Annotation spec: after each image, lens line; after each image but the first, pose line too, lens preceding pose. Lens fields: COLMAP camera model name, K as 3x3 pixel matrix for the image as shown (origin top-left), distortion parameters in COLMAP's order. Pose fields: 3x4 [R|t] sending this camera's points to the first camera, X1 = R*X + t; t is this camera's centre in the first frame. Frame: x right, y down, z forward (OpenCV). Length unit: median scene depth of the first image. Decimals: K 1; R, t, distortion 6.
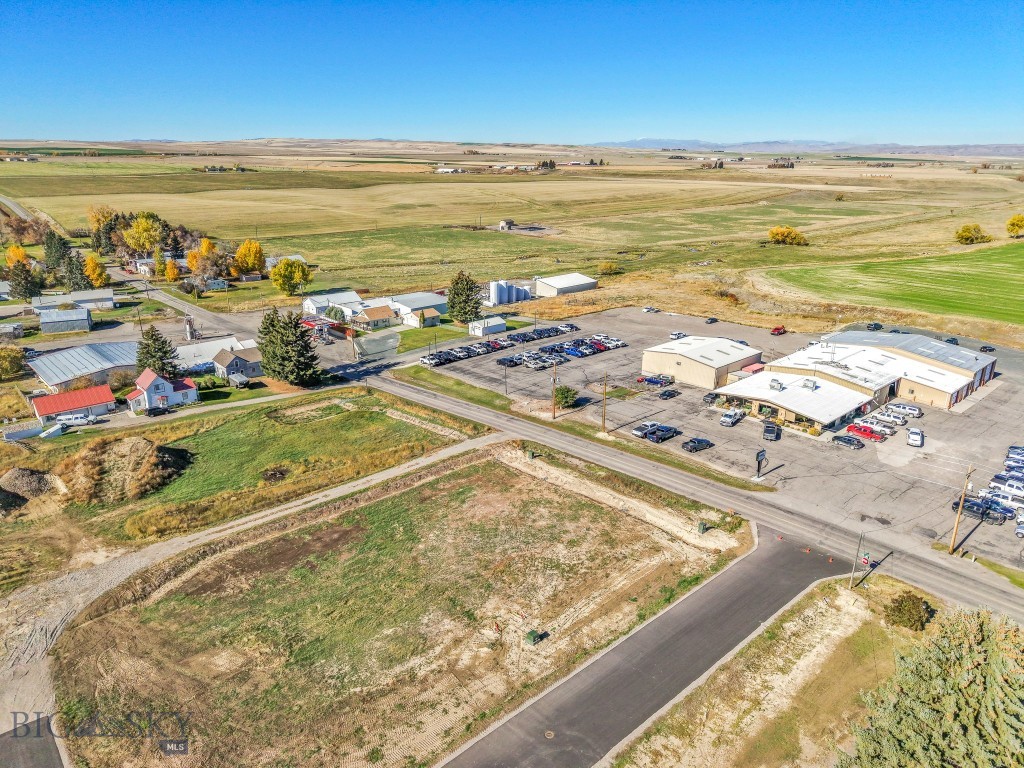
lens RADIAL K [[684.6, 0, 510.8], [0, 684.6, 382.9], [0, 0, 1]] dist [0.029738, -0.030775]
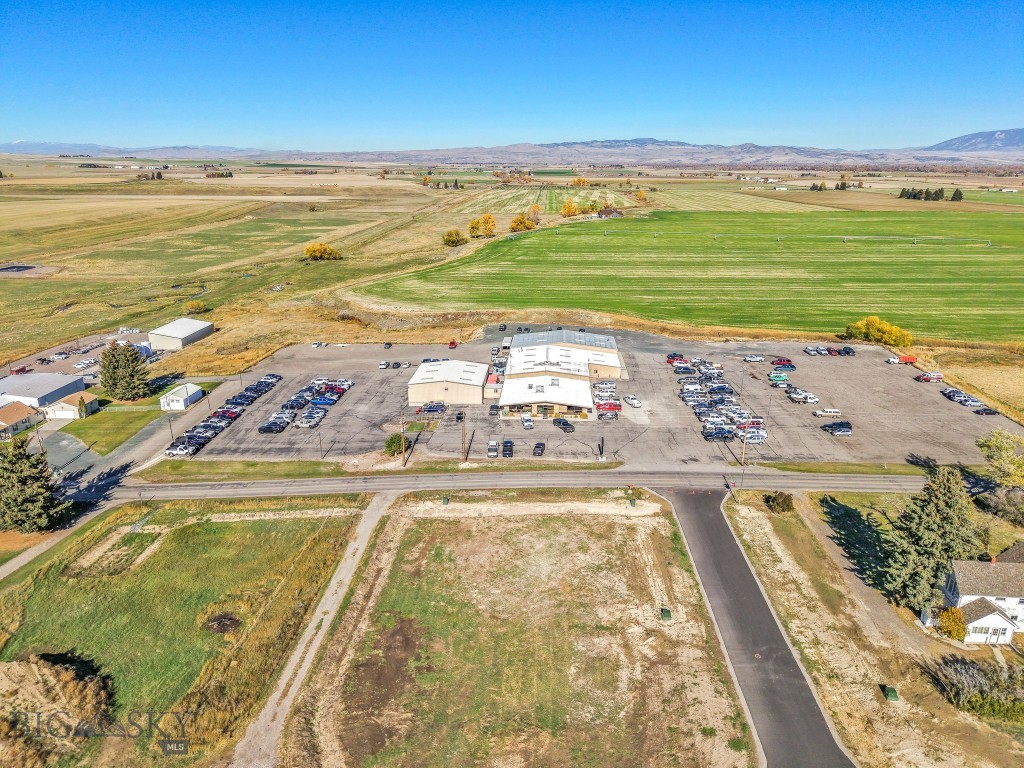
lens RADIAL K [[684.6, 0, 510.2], [0, 684.6, 383.6], [0, 0, 1]] dist [0.029738, -0.030775]
pose [[0.717932, -0.219391, 0.660637, -0.476351], [0.223361, 0.971457, 0.079880, -0.116046], [-0.659306, 0.090212, 0.746443, 0.085725]]
